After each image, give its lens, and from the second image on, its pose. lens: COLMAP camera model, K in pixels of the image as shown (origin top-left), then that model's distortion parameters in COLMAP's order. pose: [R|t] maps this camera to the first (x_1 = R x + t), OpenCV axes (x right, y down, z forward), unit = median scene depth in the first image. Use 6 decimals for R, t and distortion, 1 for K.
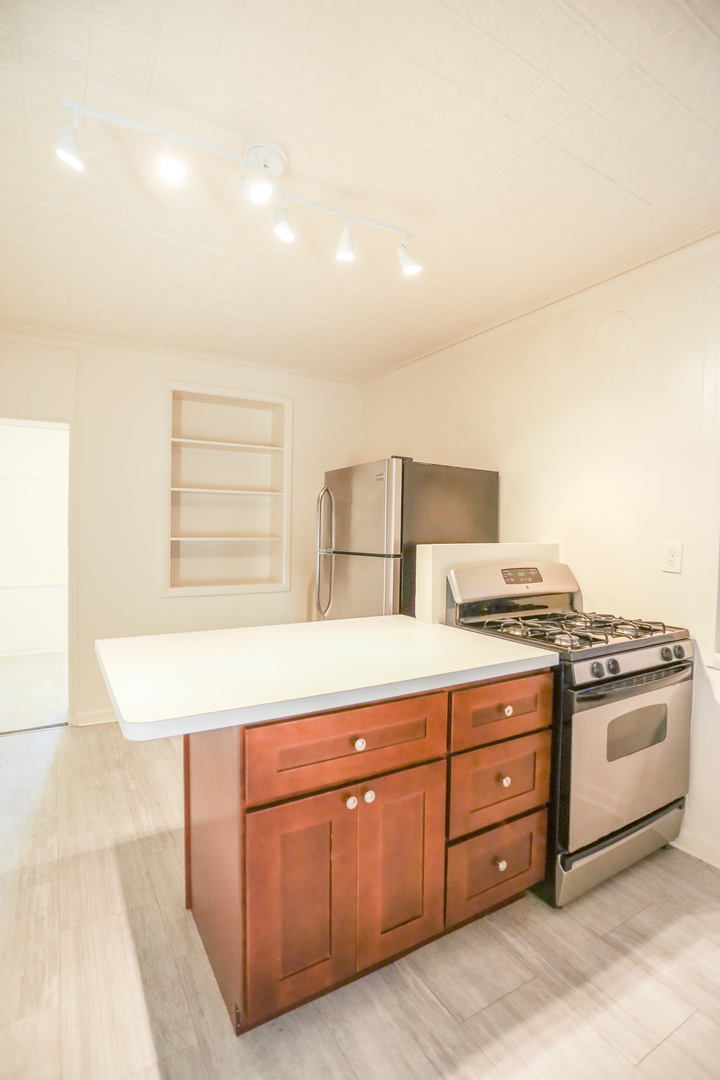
lens RADIAL K [[527.9, 0, 360.0], [0, 527.9, 540.0], [0, 0, 1]] dist [-0.075459, 0.024778]
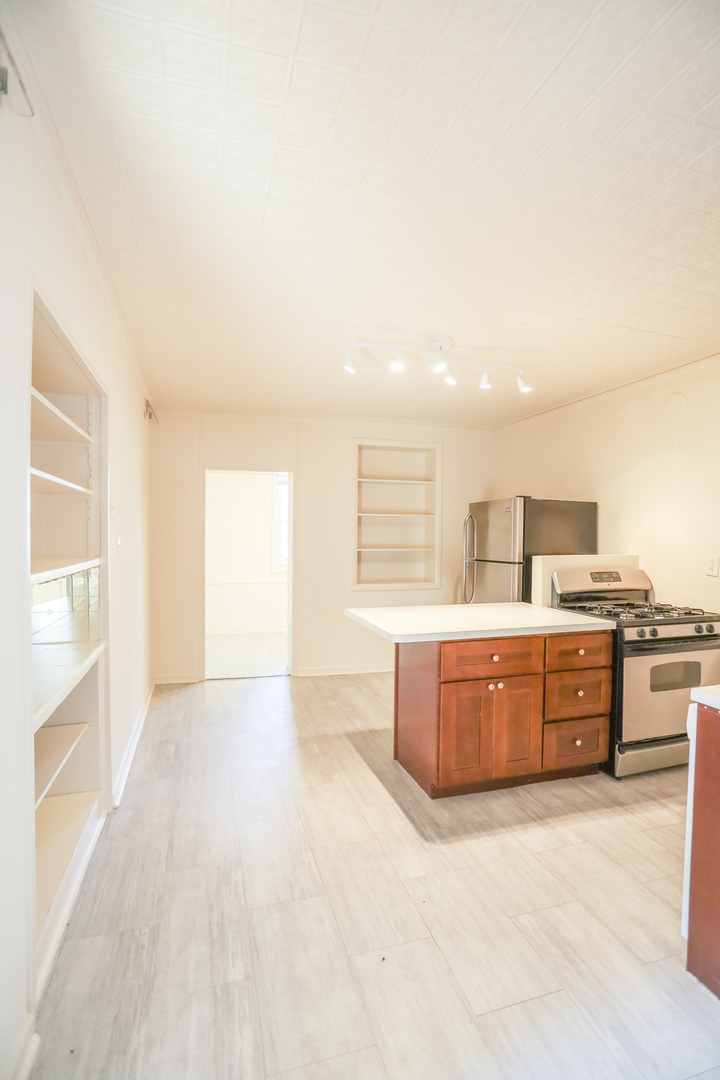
lens RADIAL K [[527.9, 0, 360.0], [0, 527.9, 540.0], [0, 0, 1]] dist [-0.075459, 0.024778]
pose [[0.969779, -0.001669, -0.243980, -0.008557], [-0.001010, 0.999941, -0.010857, -0.022731], [0.243983, 0.010775, 0.969720, -0.669264]]
